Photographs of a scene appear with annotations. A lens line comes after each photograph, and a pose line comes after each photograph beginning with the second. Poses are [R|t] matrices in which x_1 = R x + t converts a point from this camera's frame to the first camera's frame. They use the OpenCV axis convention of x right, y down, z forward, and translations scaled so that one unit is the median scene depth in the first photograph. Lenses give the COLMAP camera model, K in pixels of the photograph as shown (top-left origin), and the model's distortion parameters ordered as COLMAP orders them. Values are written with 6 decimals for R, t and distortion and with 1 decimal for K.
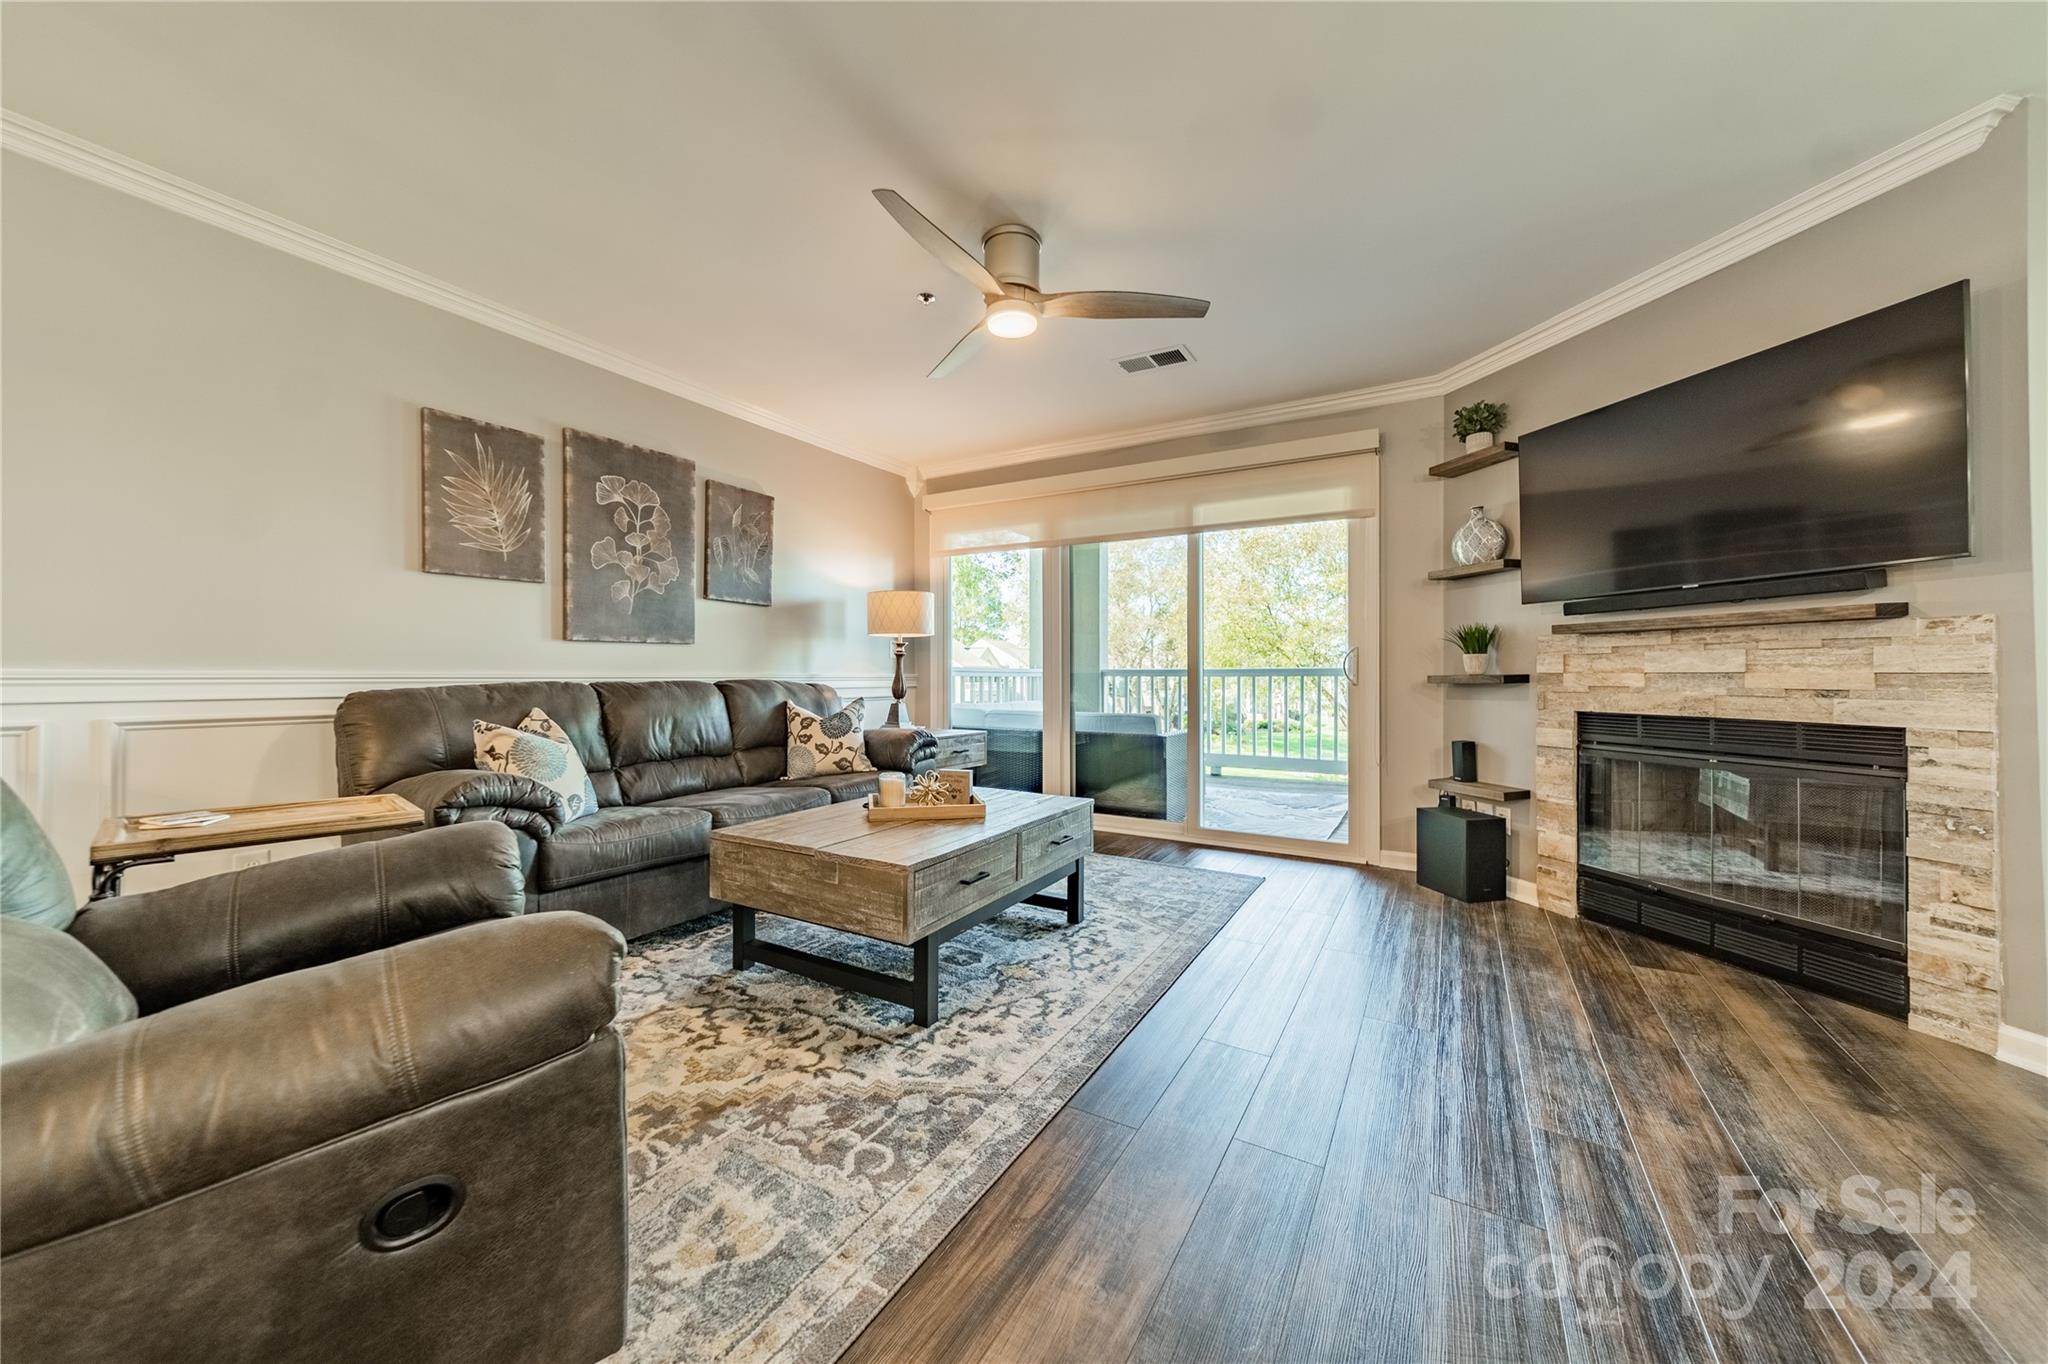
lens RADIAL K [[724.0, 0, 1025.1], [0, 724.0, 671.2], [0, 0, 1]] dist [0.007197, -0.000518]
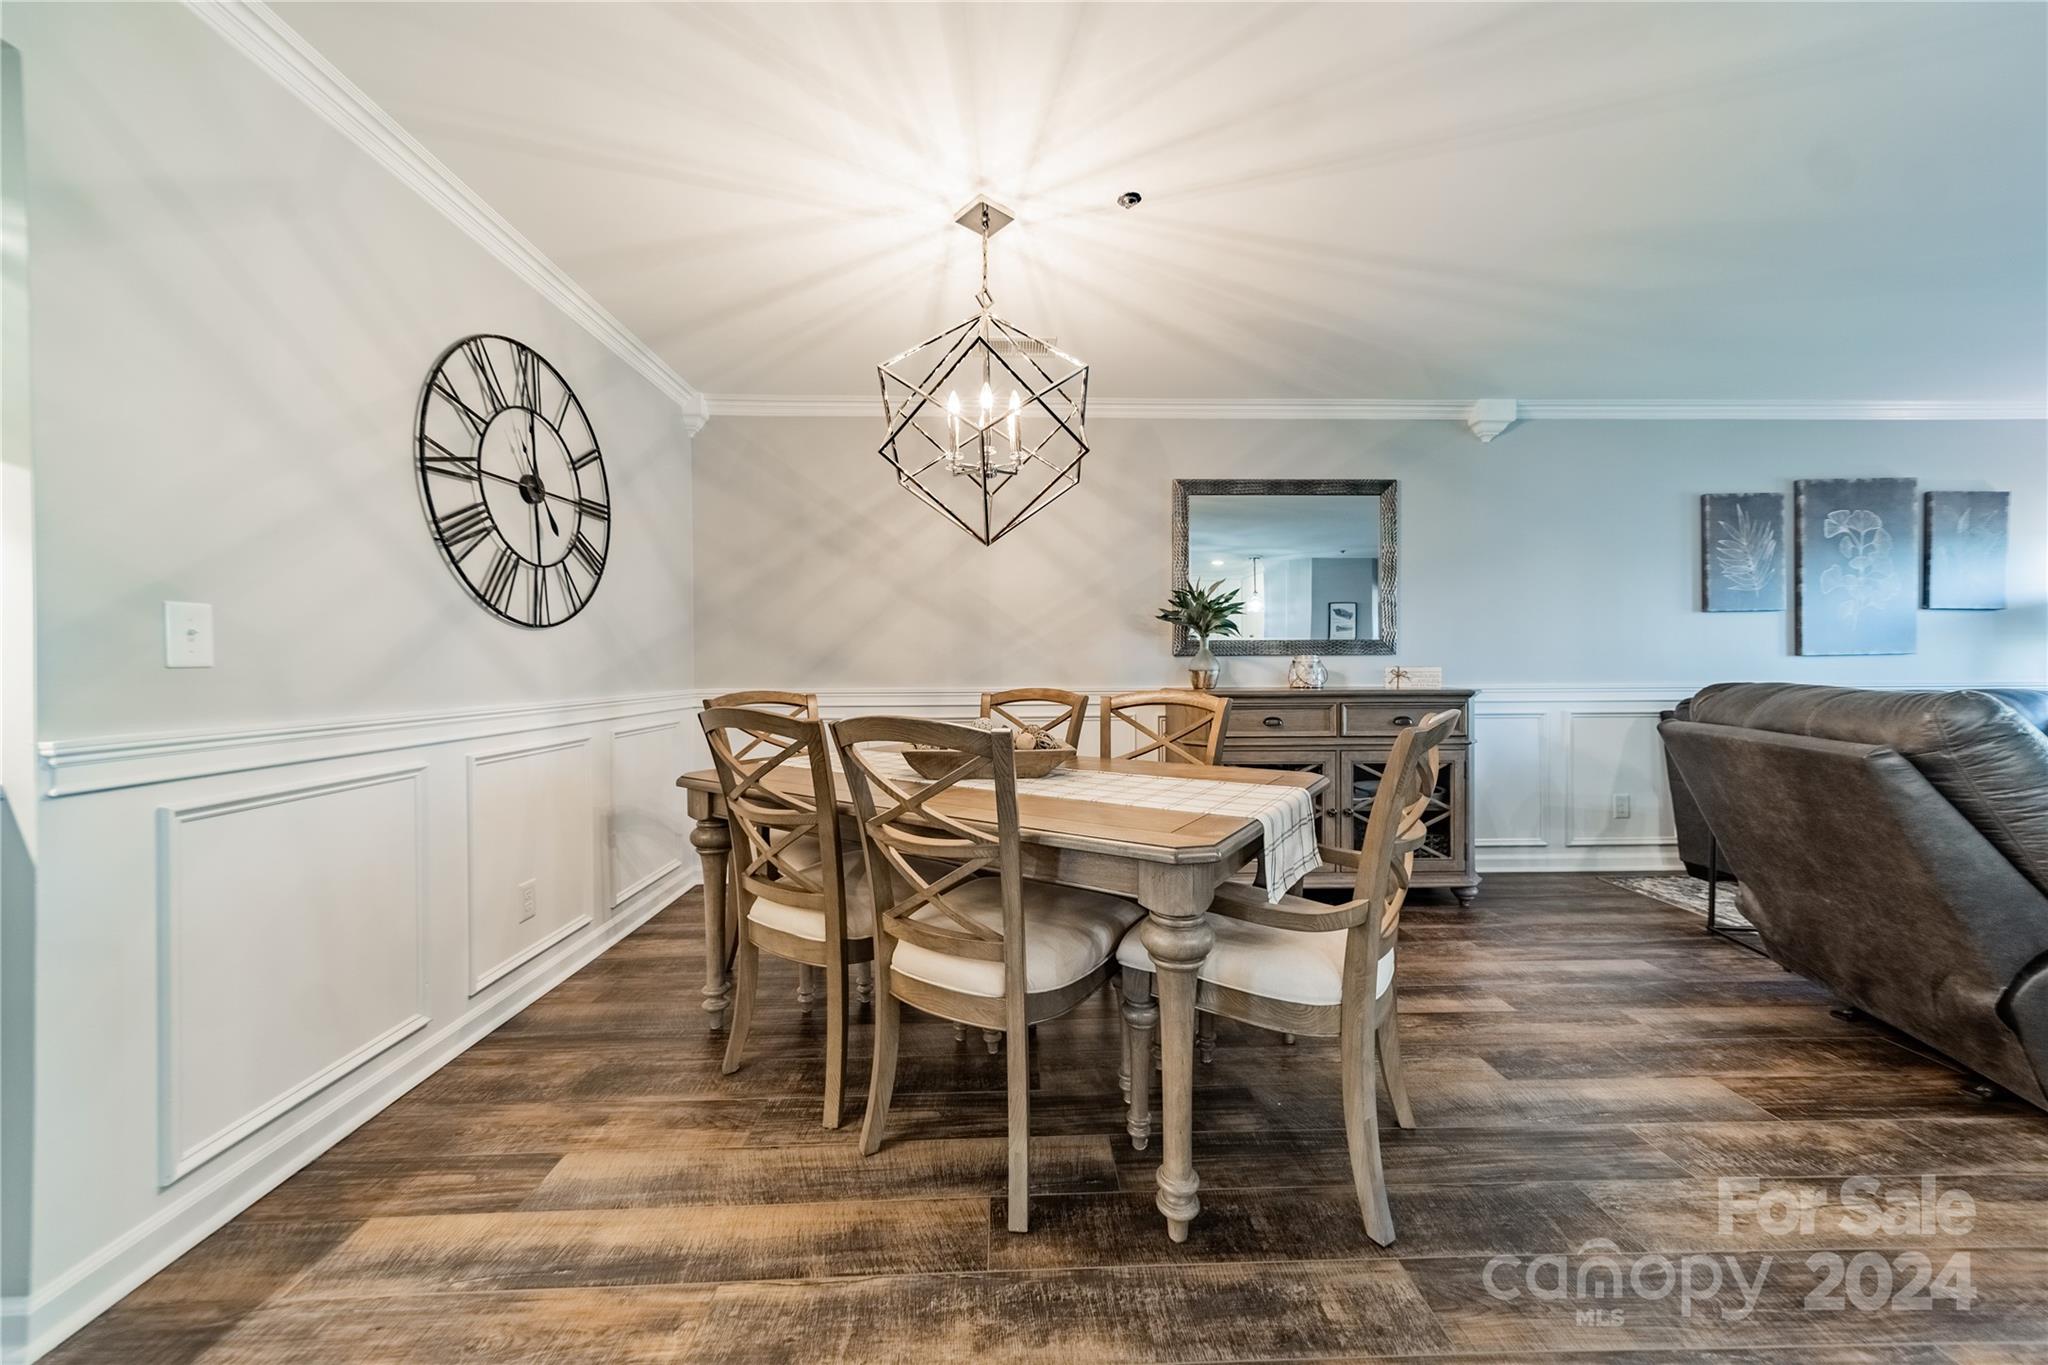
lens RADIAL K [[716.2, 0, 1026.8], [0, 716.2, 670.6], [0, 0, 1]] dist [0.006231, -0.000122]
pose [[0.531792, -0.001921, -0.846873, -0.308381], [0.010829, 0.999931, 0.004531, -0.039081], [0.846806, -0.011581, 0.531776, -0.745061]]
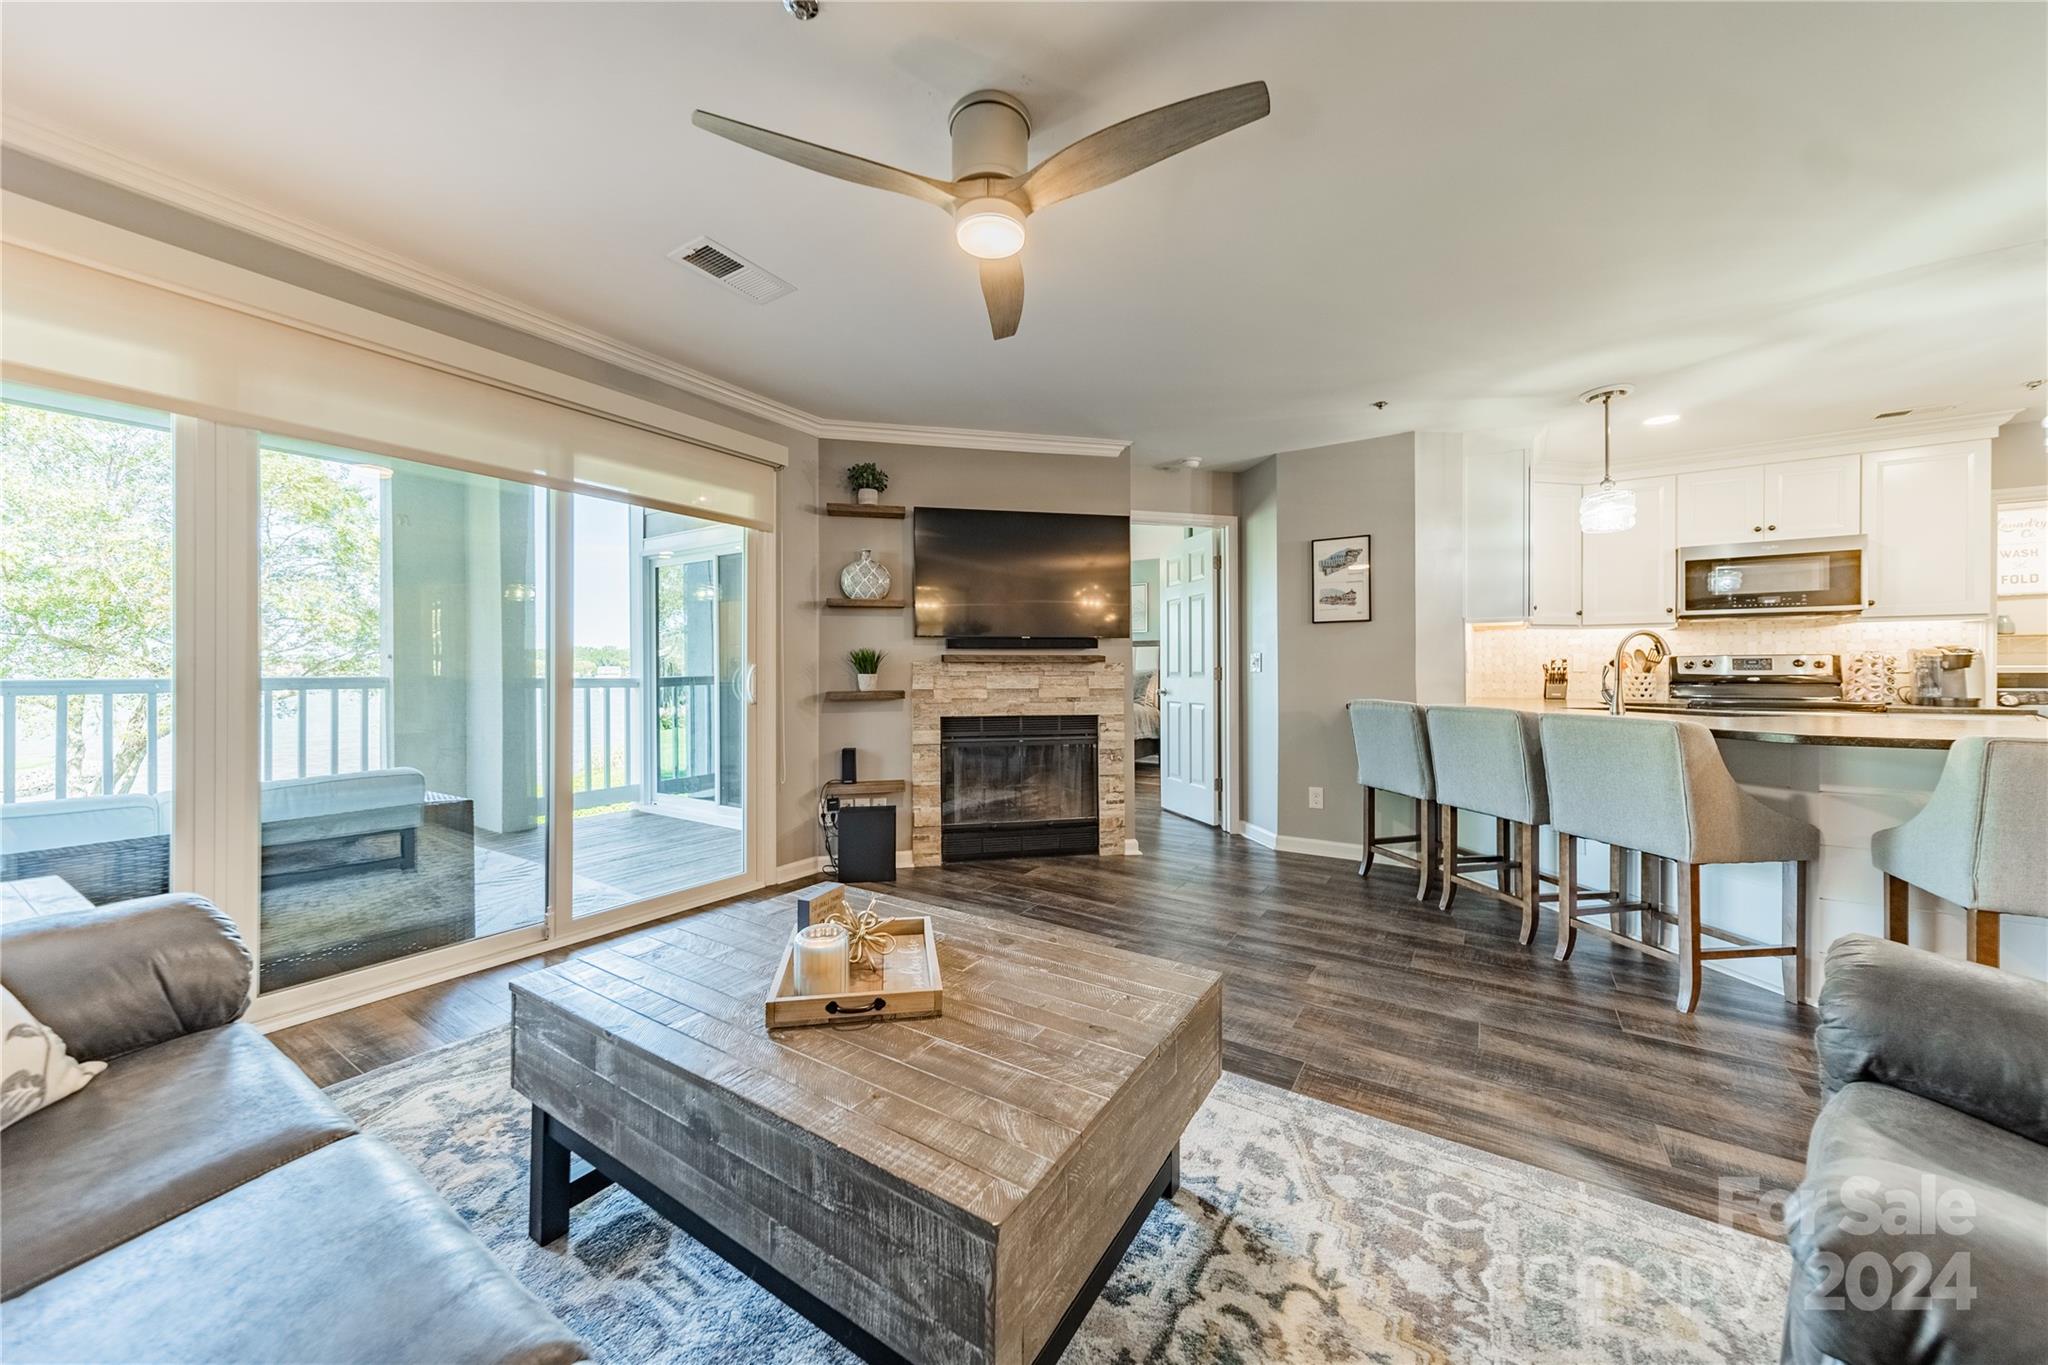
lens RADIAL K [[724.0, 0, 1025.1], [0, 724.0, 671.7], [0, 0, 1]] dist [0.007197, -0.000518]
pose [[0.043394, -0.002343, 0.999055, -0.593319], [-0.004623, 0.999986, 0.002546, -0.033907], [-0.999047, -0.004730, 0.043382, 0.740134]]
